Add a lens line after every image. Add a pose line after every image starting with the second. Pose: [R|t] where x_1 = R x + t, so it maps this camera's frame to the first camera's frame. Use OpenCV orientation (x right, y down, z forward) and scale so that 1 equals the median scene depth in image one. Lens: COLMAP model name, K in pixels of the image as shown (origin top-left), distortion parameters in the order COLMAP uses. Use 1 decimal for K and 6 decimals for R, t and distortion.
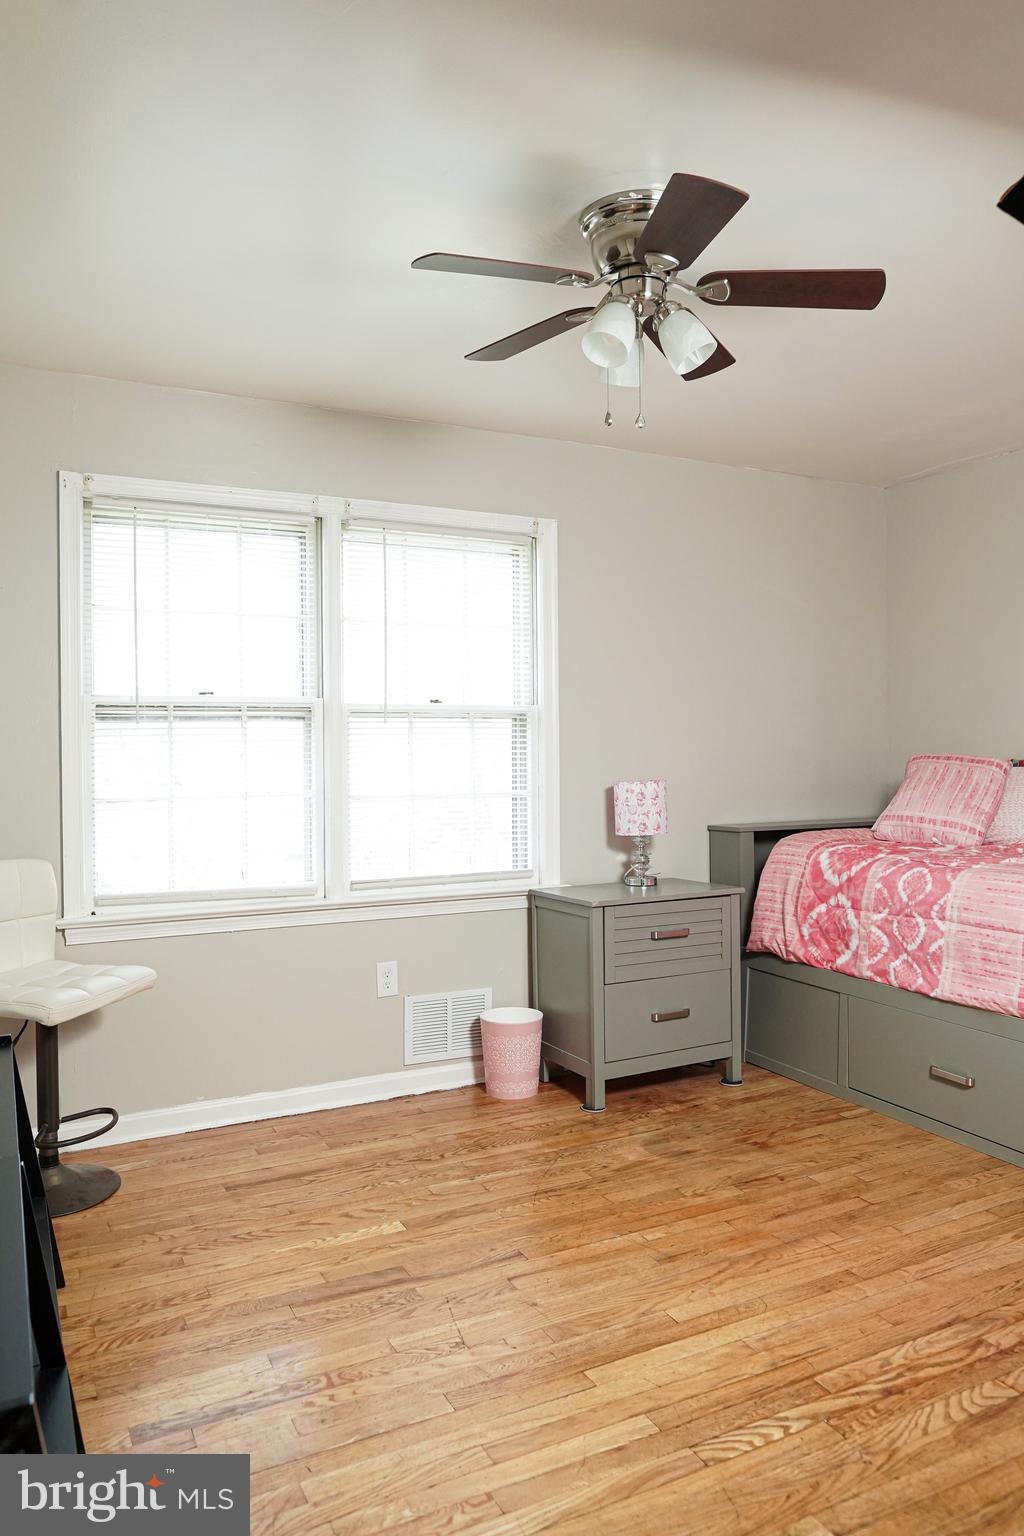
lens RADIAL K [[1060.7, 0, 512.0], [0, 1060.7, 768.0], [0, 0, 1]] dist [-0.010404, 0.002787]
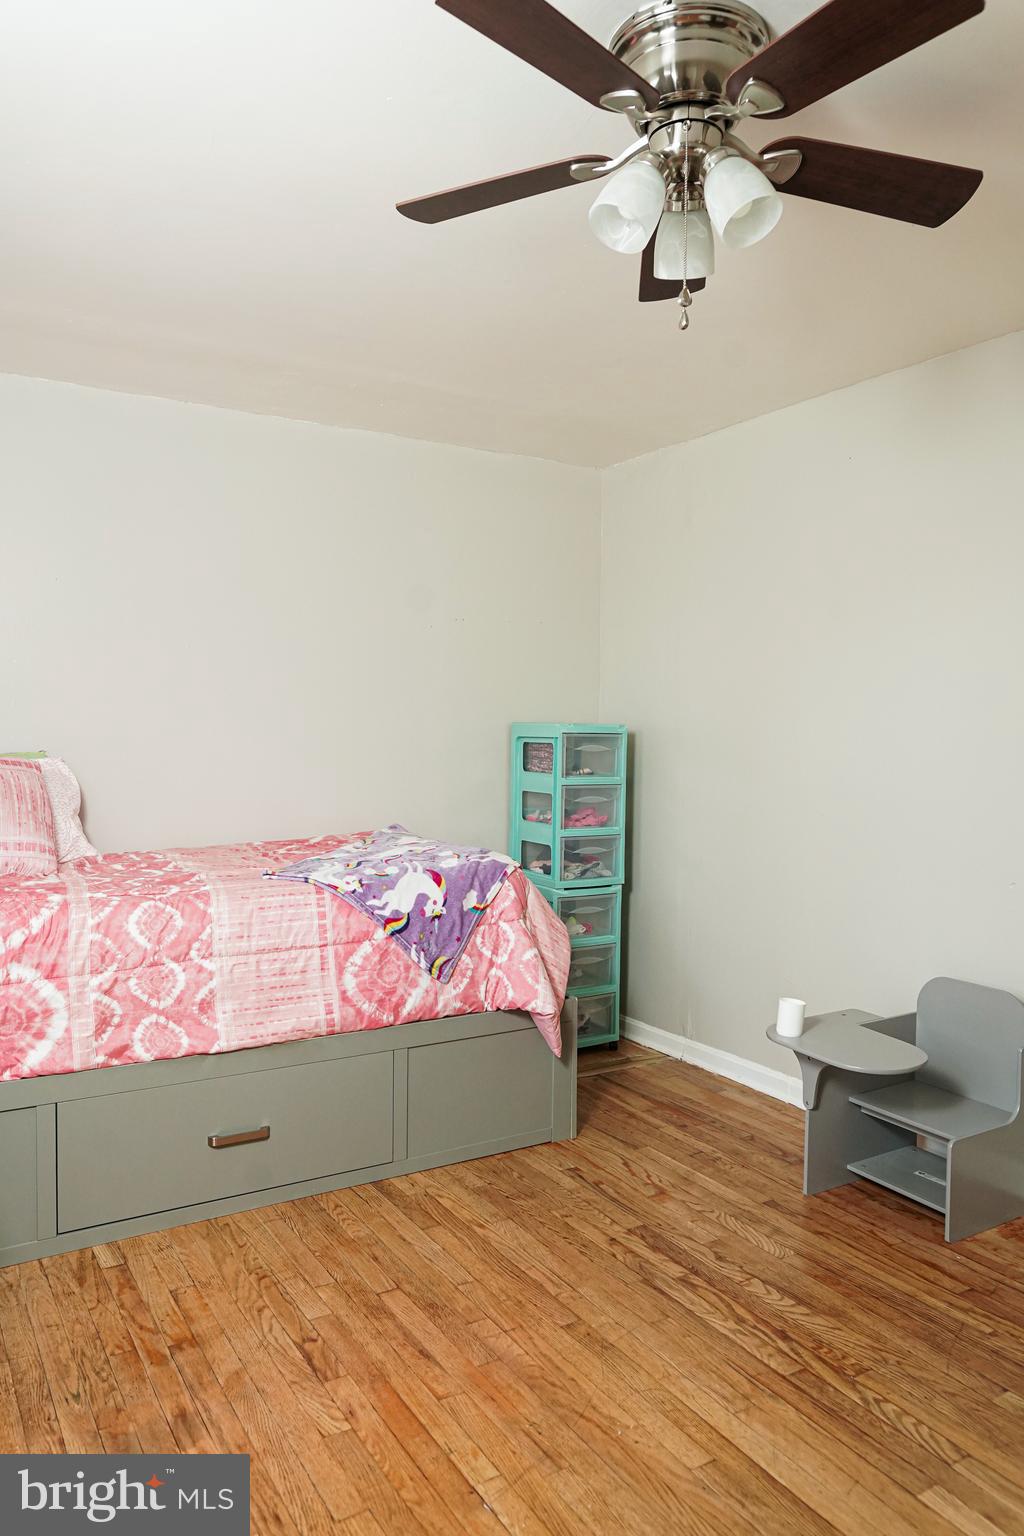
lens RADIAL K [[1060.7, 0, 512.0], [0, 1060.7, 768.0], [0, 0, 1]] dist [-0.010404, 0.002787]
pose [[-0.085937, -0.020897, 0.996081, -0.435571], [0.003664, 0.999767, 0.021290, -0.021177], [-0.996294, 0.005479, -0.085840, 0.838551]]
